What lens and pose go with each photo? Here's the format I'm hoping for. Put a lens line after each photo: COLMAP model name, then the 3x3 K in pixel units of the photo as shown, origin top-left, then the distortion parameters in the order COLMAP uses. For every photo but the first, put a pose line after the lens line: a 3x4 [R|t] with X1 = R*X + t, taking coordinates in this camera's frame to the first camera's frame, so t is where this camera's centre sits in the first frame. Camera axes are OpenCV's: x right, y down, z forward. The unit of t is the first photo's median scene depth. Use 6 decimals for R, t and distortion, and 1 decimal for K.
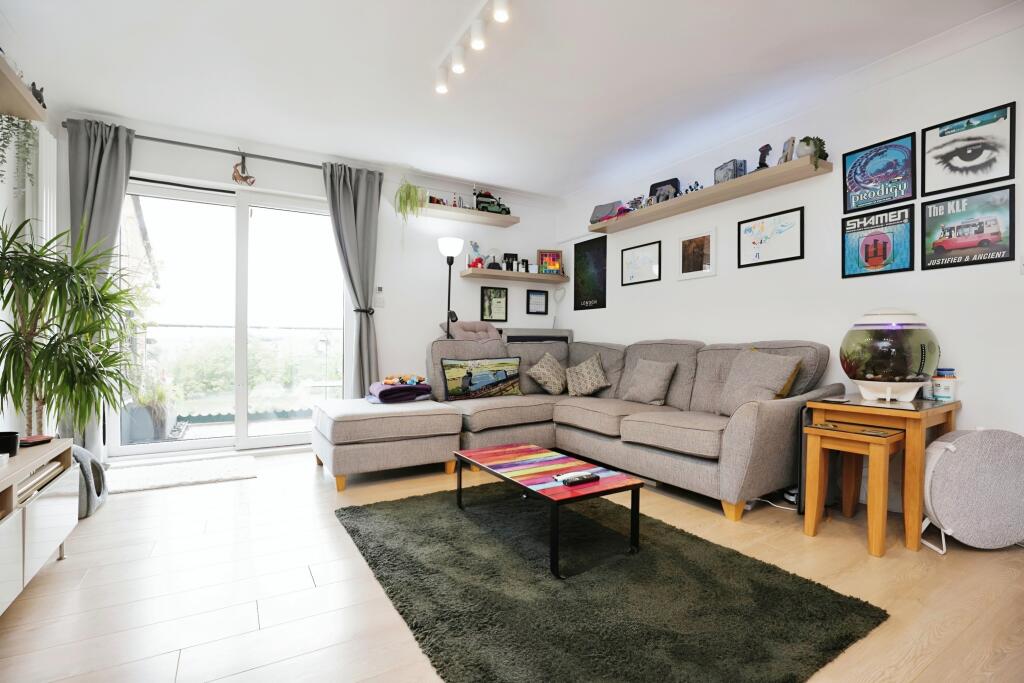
lens RADIAL K [[474.4, 0, 517.5], [0, 474.4, 341.9], [0, 0, 1]] dist [-0.025217, 0.000146]
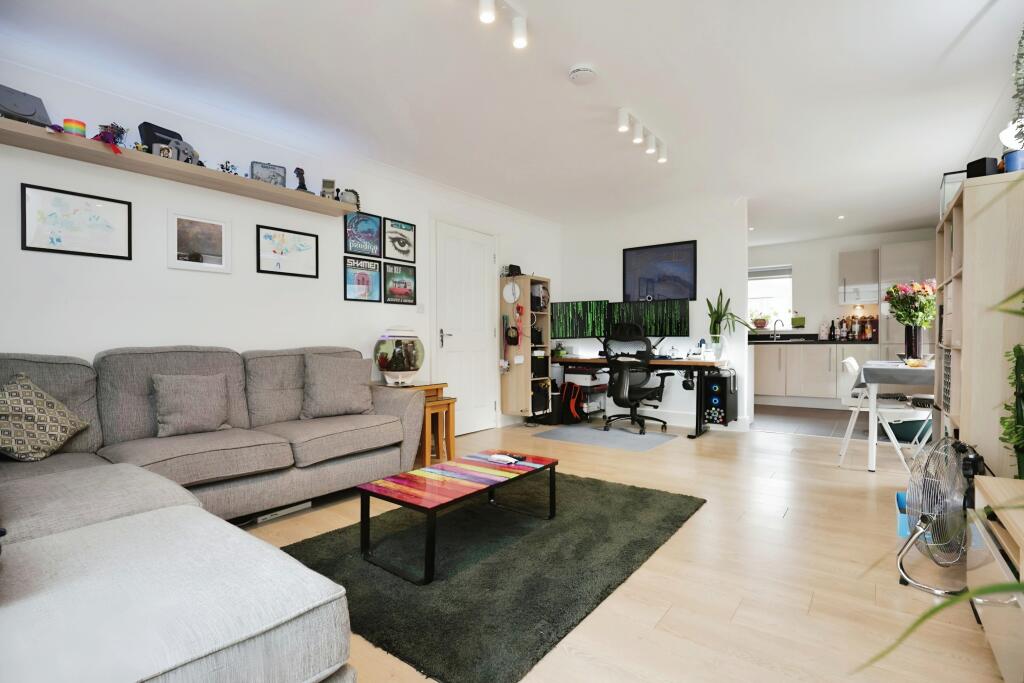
lens RADIAL K [[479.1, 0, 514.3], [0, 479.1, 347.0], [0, 0, 1]] dist [-0.024770, 0.000192]
pose [[-0.352957, -0.008079, 0.935605, -0.556547], [0.000865, 0.999959, 0.008961, -0.009256], [-0.935639, 0.003972, -0.352936, 0.744914]]
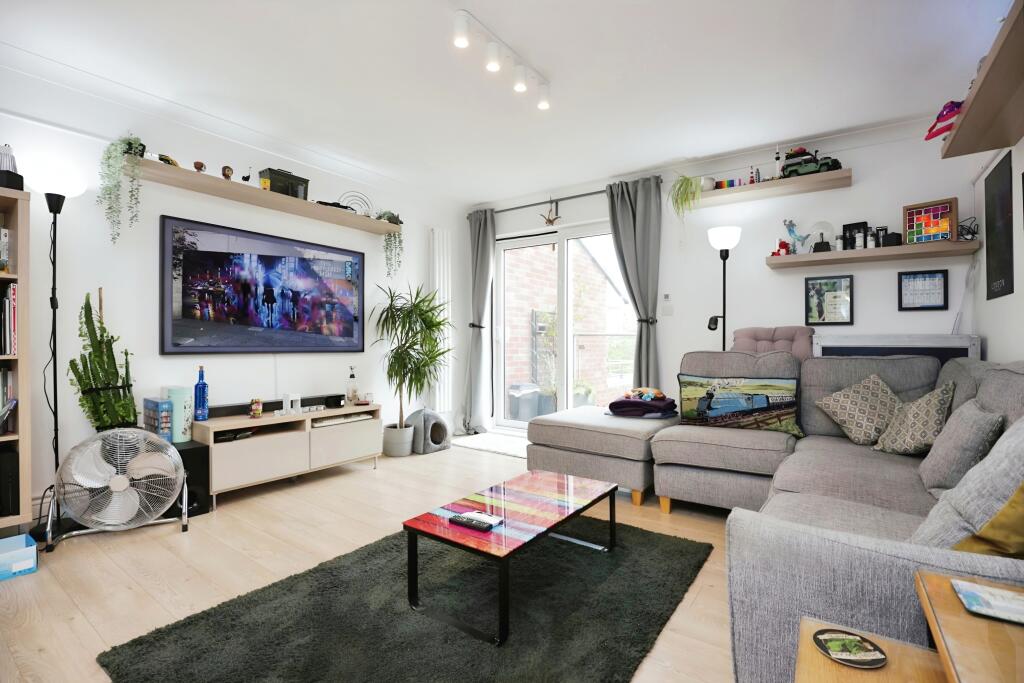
lens RADIAL K [[474.4, 0, 517.5], [0, 474.4, 341.9], [0, 0, 1]] dist [-0.025217, 0.000146]
pose [[0.404520, 0.002272, -0.914527, 0.497410], [-0.001159, 0.999997, 0.001972, -0.024088], [0.914529, 0.000262, 0.404521, 0.371824]]
